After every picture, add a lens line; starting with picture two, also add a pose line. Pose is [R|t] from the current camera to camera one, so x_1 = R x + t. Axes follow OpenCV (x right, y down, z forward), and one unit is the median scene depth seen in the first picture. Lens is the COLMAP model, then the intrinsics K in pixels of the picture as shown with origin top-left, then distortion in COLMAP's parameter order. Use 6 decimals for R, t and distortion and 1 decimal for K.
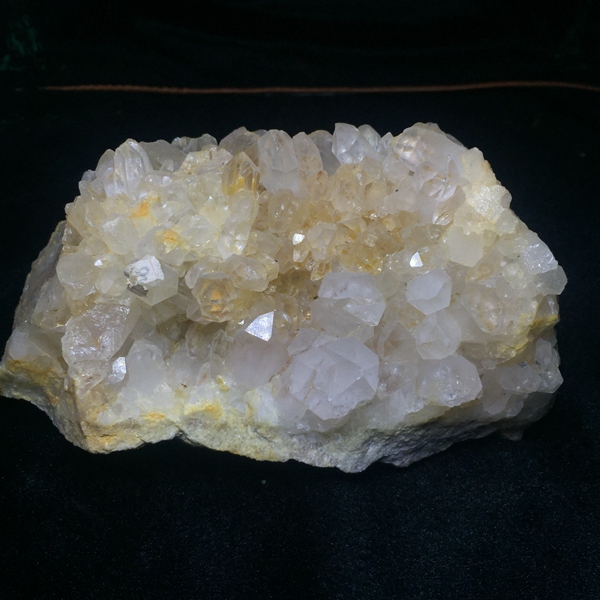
lens RADIAL K [[703.6, 0, 300.0], [0, 703.6, 300.0], [0, 0, 1]] dist [0.077660, -0.079611]
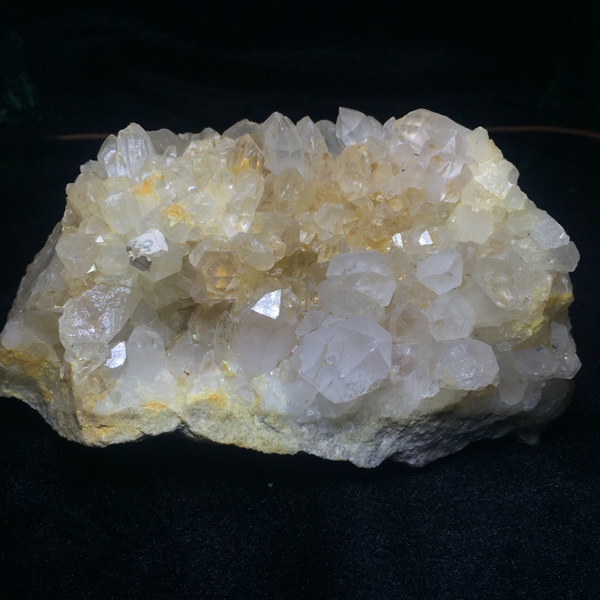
lens RADIAL K [[703.6, 0, 300.0], [0, 703.6, 300.0], [0, 0, 1]] dist [0.077660, -0.079611]
pose [[0.999638, -0.014777, 0.022466, -0.032247], [0.017690, 0.990615, -0.135531, 0.156388], [-0.020252, 0.135880, 0.990518, 0.044458]]
